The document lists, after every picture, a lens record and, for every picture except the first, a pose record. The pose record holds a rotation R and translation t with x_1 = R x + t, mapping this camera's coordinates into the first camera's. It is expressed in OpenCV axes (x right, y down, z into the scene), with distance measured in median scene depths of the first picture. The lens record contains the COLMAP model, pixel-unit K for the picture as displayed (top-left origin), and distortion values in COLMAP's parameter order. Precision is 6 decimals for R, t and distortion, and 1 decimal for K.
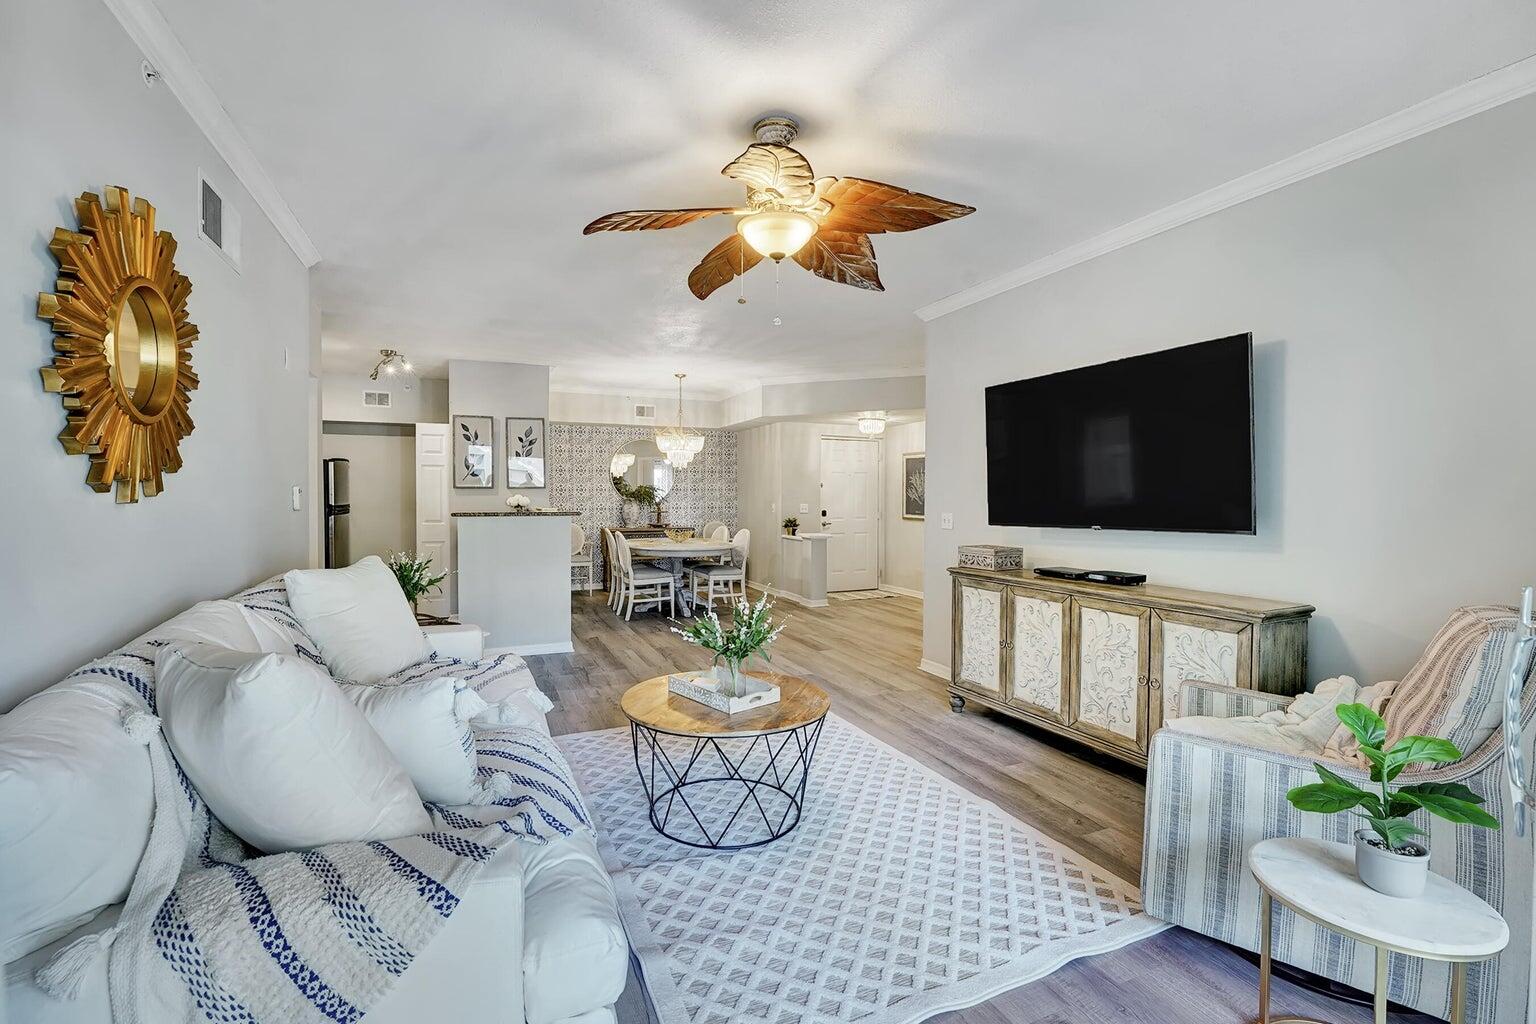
lens RADIAL K [[668.1, 0, 758.4], [0, 668.1, 502.6], [0, 0, 1]] dist [-0.013805, 0.000129]
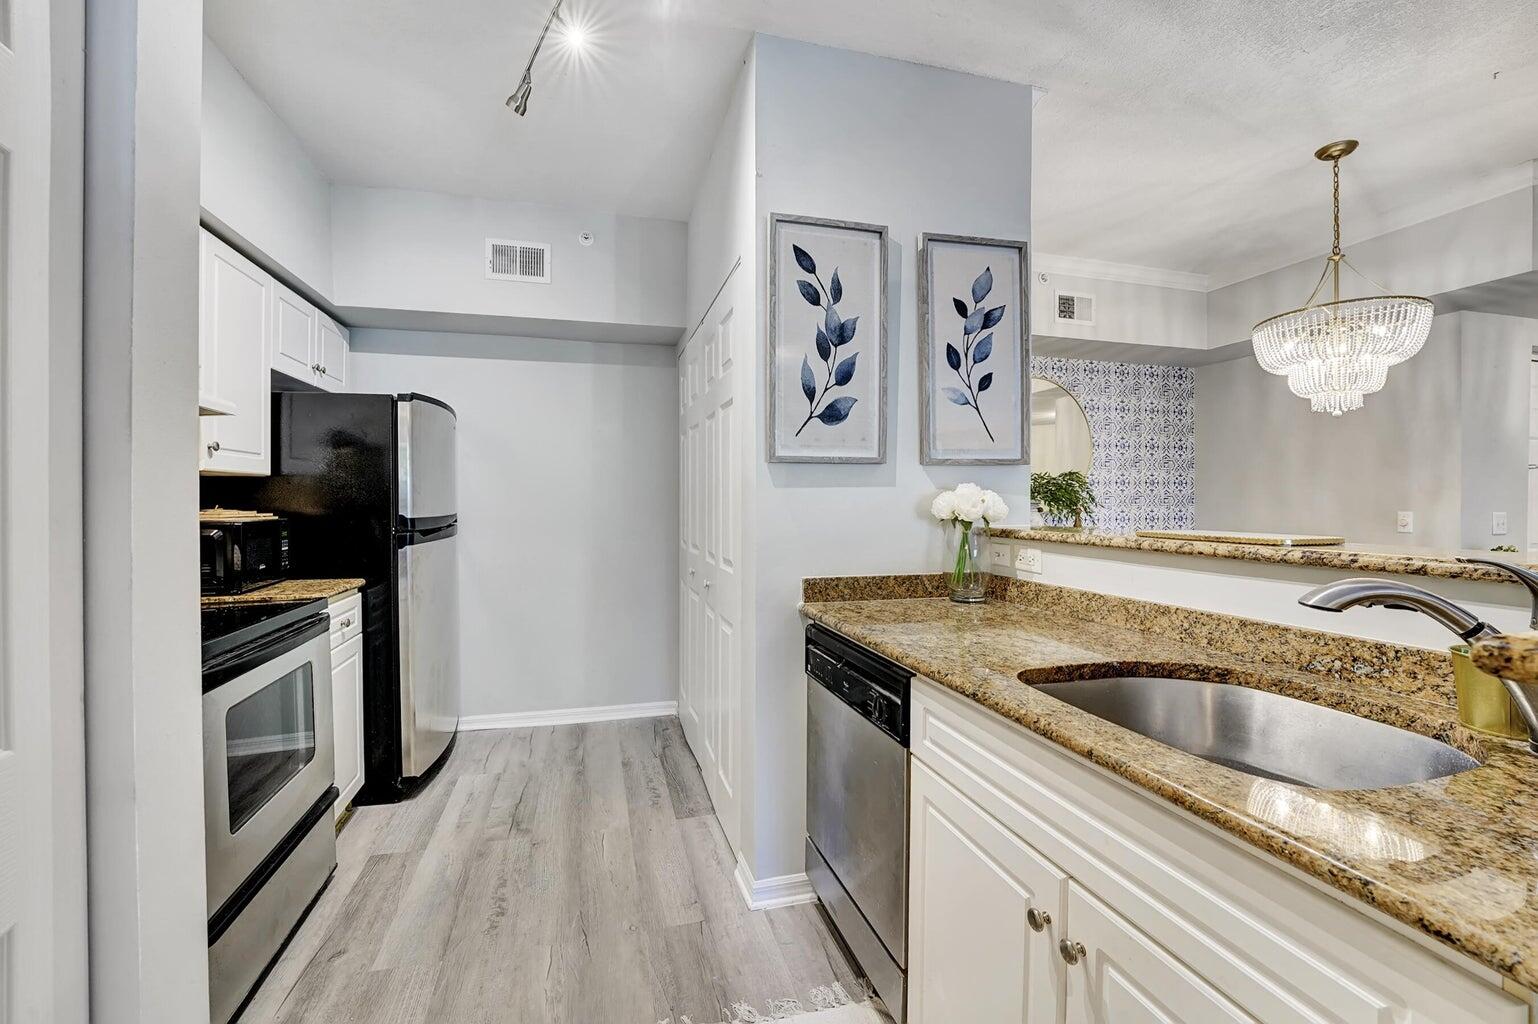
lens RADIAL K [[631.8, 0, 773.1], [0, 631.8, 507.1], [0, 0, 1]] dist [-0.021450, -0.000218]
pose [[0.992807, -0.001375, -0.119718, -1.074363], [0.001304, 0.999999, -0.000663, -0.004013], [0.119718, 0.000502, 0.992808, 1.833410]]
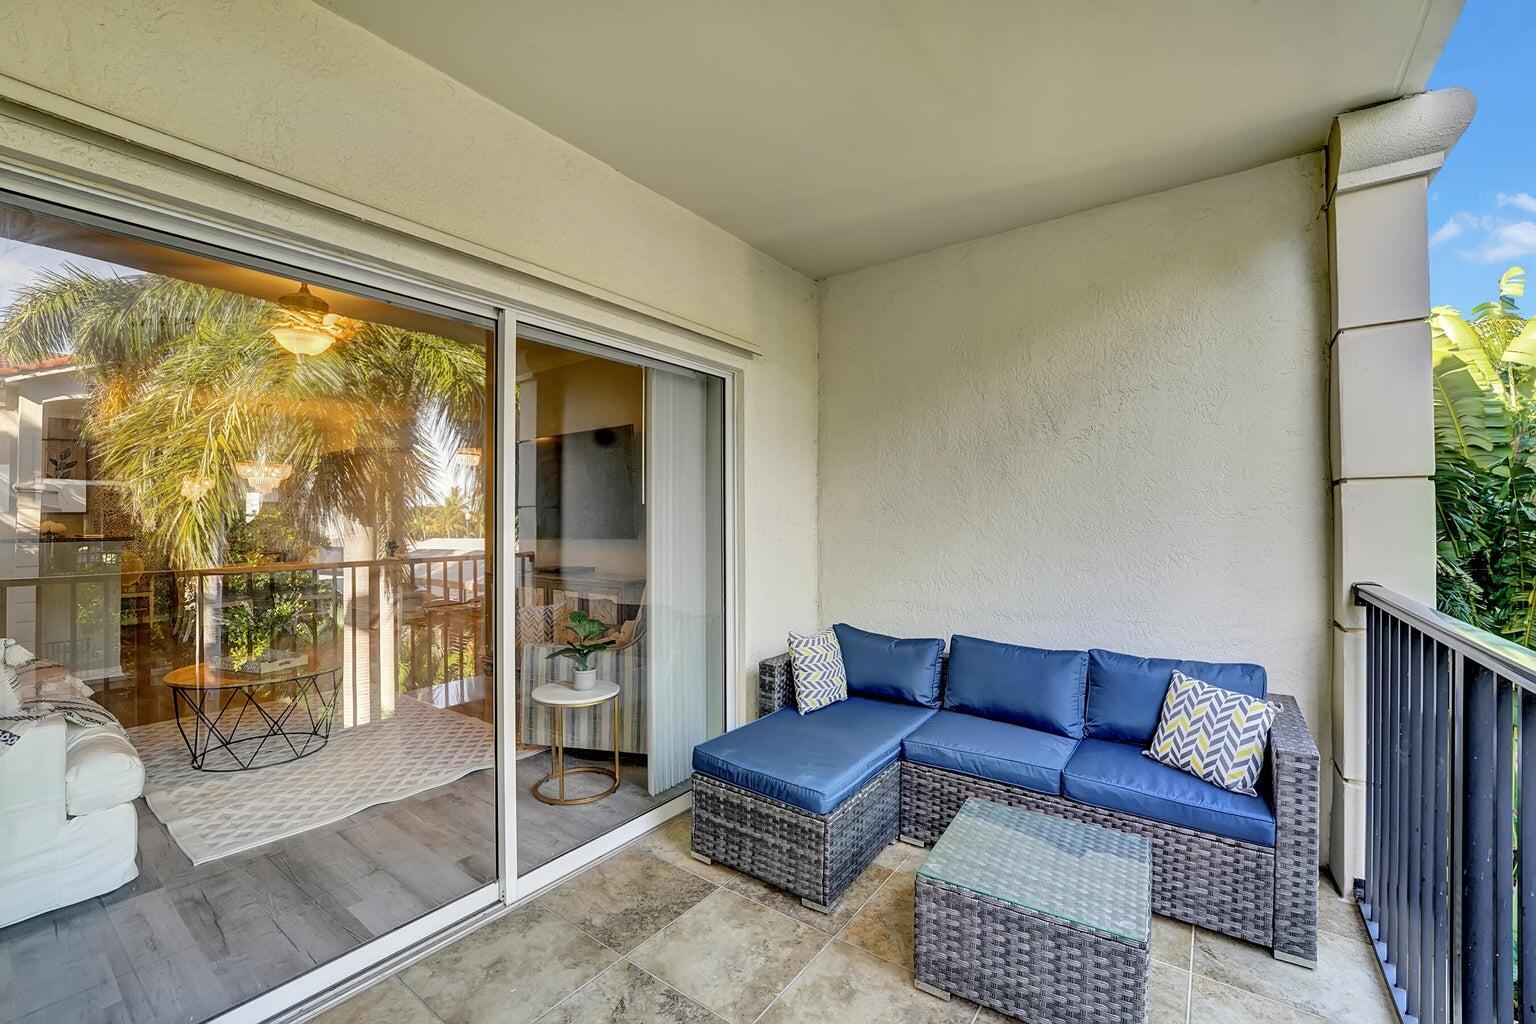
lens RADIAL K [[631.0, 0, 753.8], [0, 631.0, 511.4], [0, 0, 1]] dist [-0.021450, -0.000218]
pose [[0.870315, 0.005864, 0.492460, 0.212375], [0.007776, 0.999641, -0.025645, 0.016170], [-0.492433, 0.026149, 0.869957, -0.653600]]
